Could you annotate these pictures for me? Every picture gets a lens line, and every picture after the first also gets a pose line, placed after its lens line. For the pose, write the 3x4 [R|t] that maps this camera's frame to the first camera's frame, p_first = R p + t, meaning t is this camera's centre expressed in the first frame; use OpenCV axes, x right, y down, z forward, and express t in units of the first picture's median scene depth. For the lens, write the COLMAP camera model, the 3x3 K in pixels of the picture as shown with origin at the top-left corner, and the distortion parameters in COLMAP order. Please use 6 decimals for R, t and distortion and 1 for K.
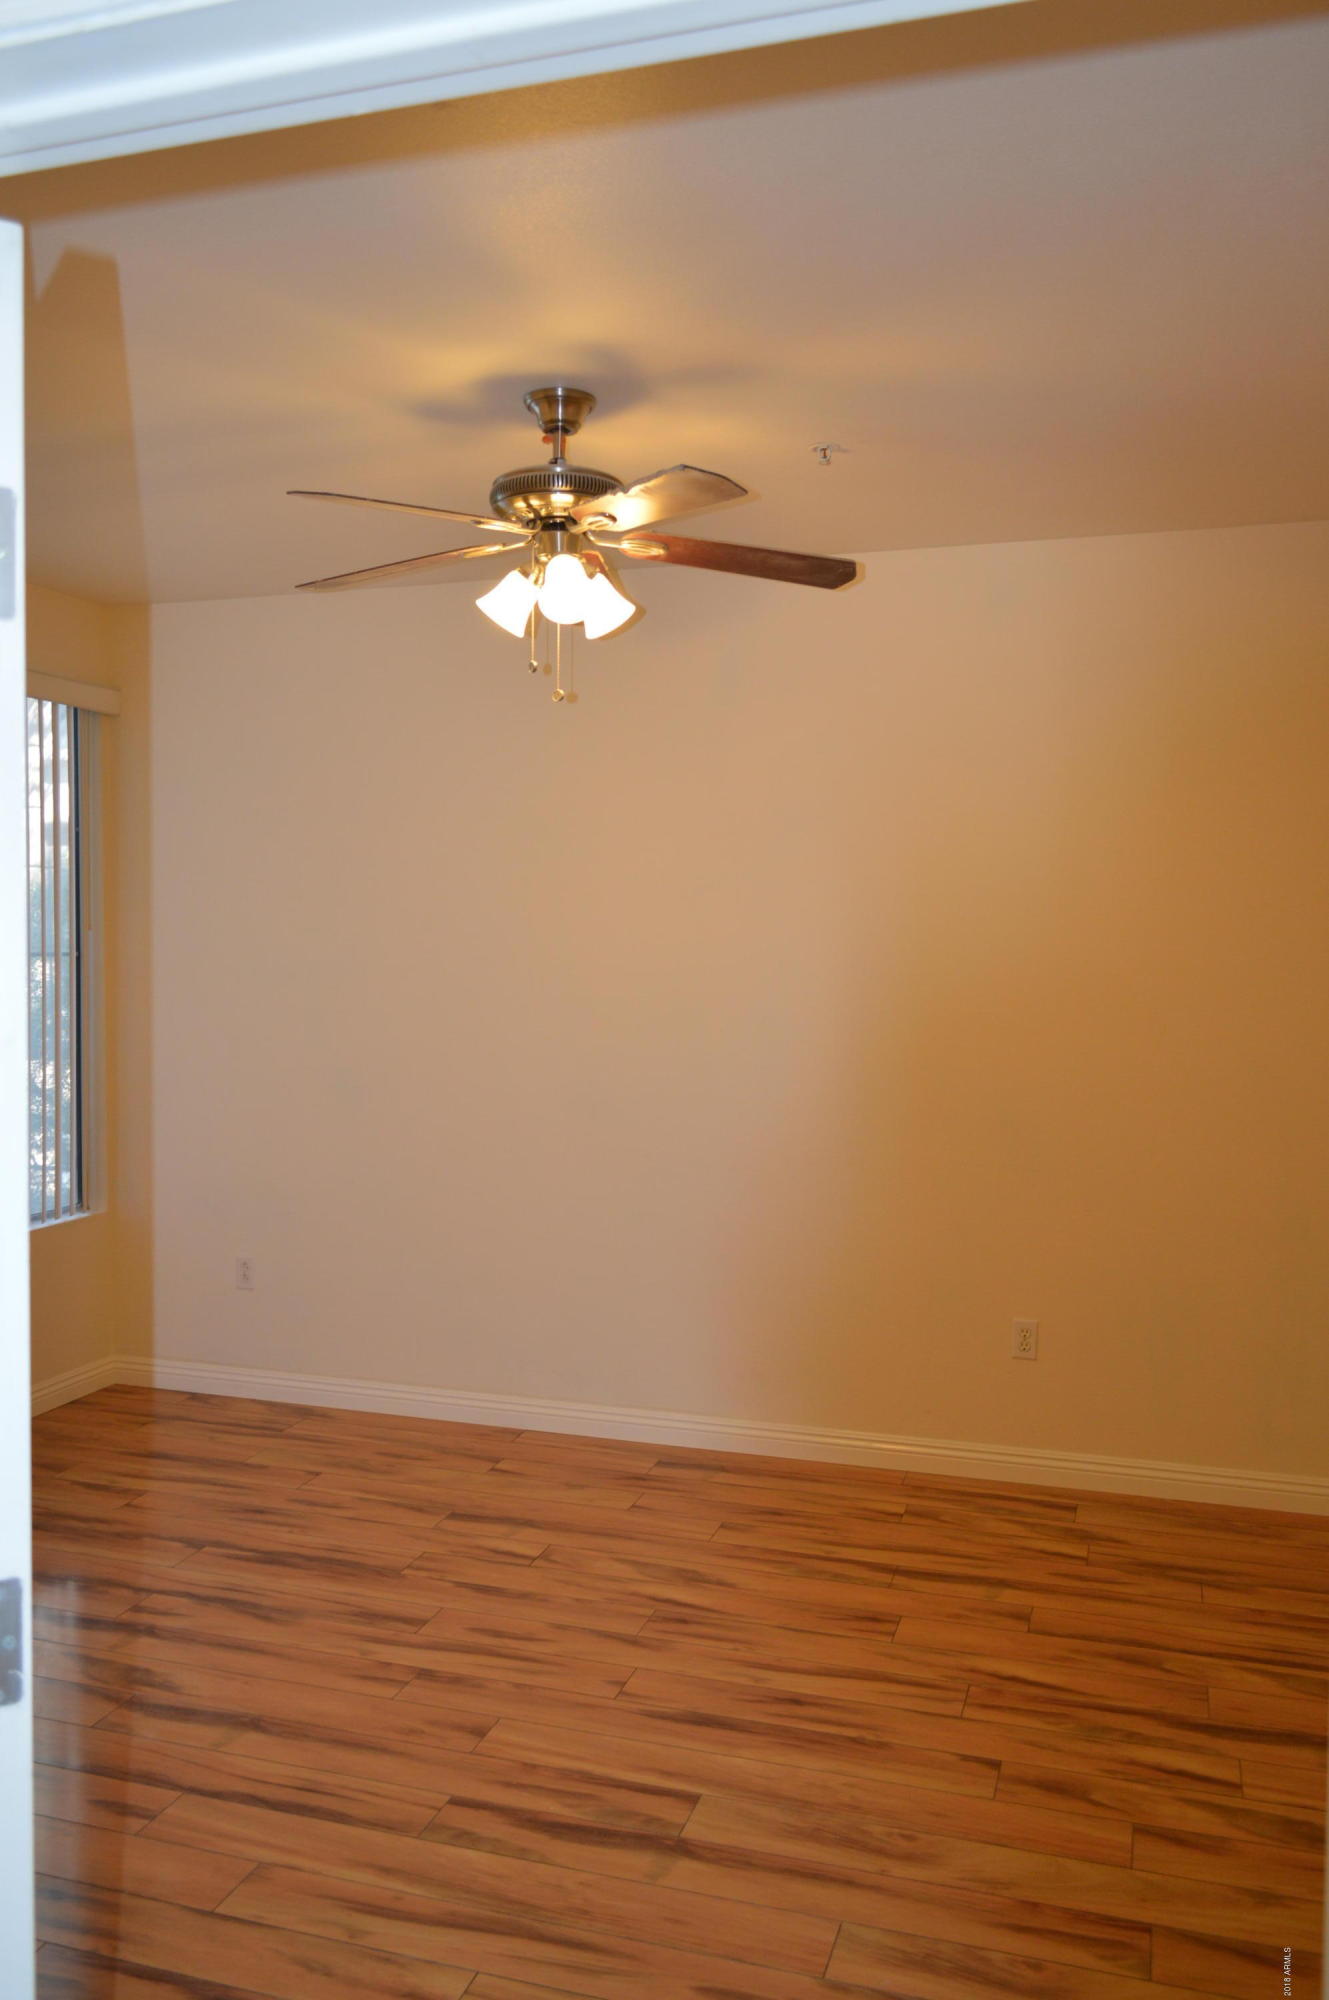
lens RADIAL K [[1579.4, 0, 664.5], [0, 1579.4, 1000.0], [0, 0, 1]] dist [-0.005704, -0.002006]
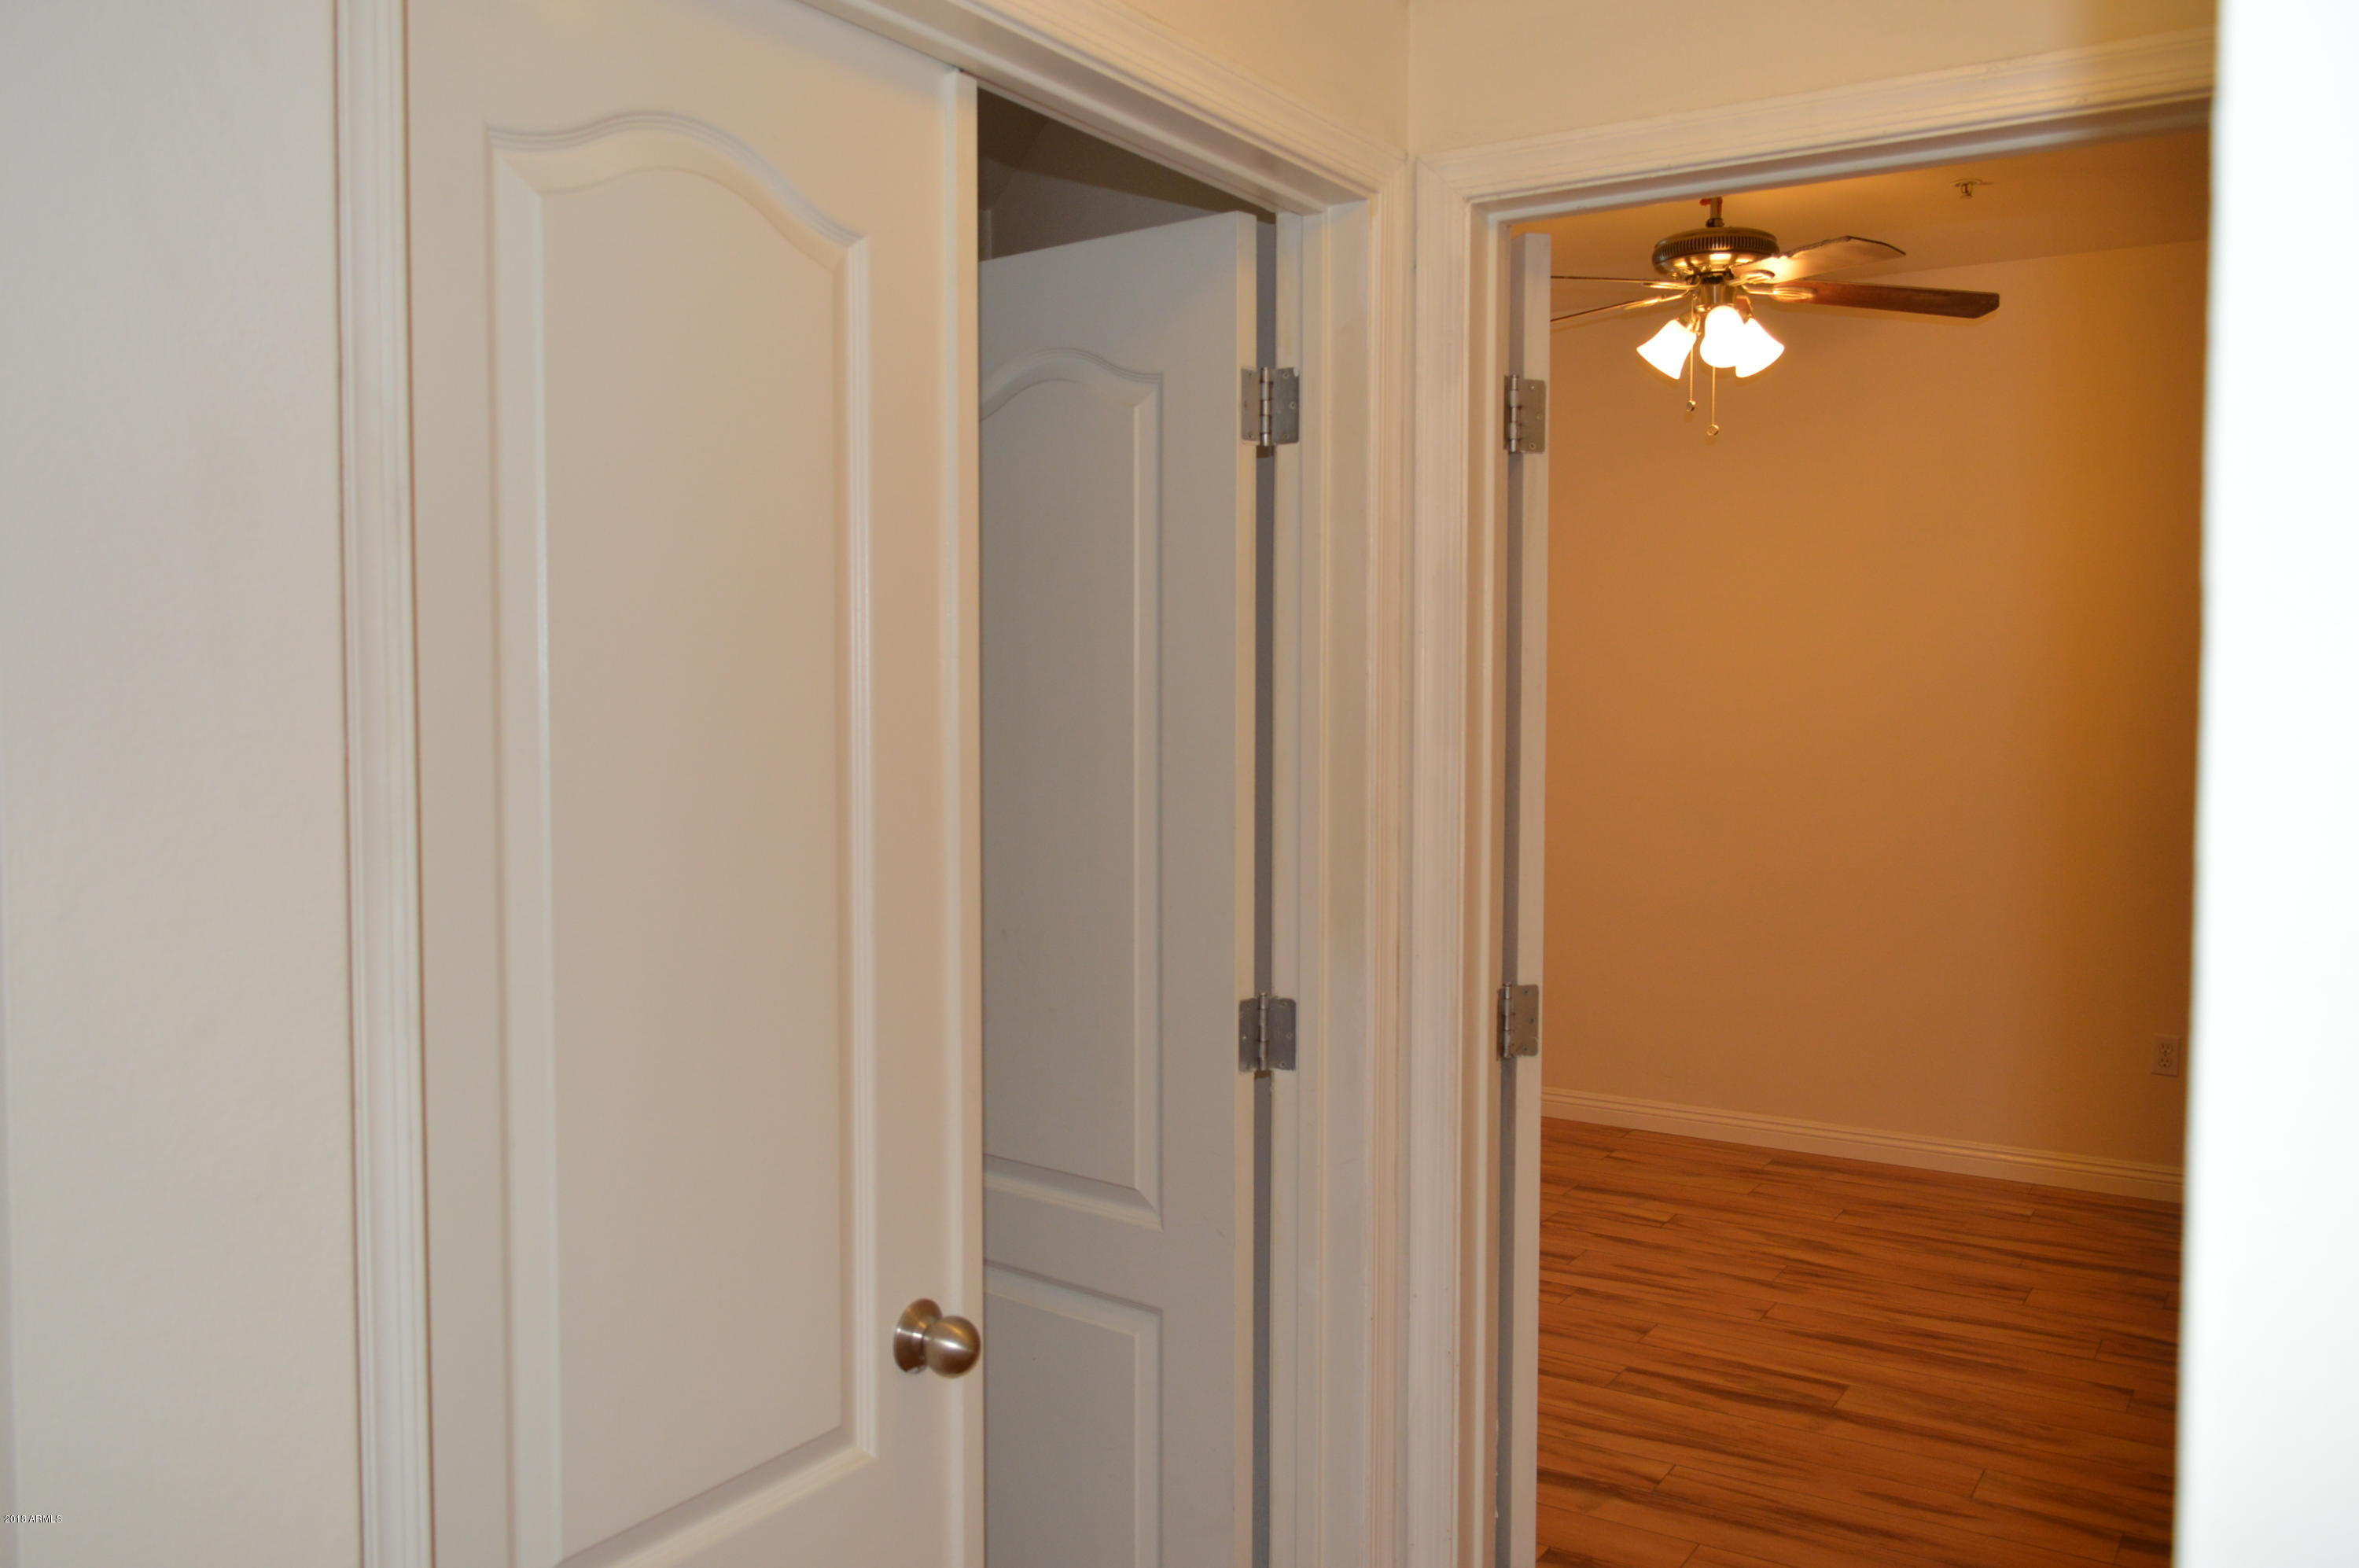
lens RADIAL K [[1862.9, 0, 1178.5], [0, 1862.9, 773.0], [0, 0, 1]] dist [-0.005704, -0.002006]
pose [[0.963727, 0.006865, -0.266801, -0.078375], [-0.002216, 0.999841, 0.017722, 0.028466], [0.266880, -0.016488, 0.963589, -0.381231]]
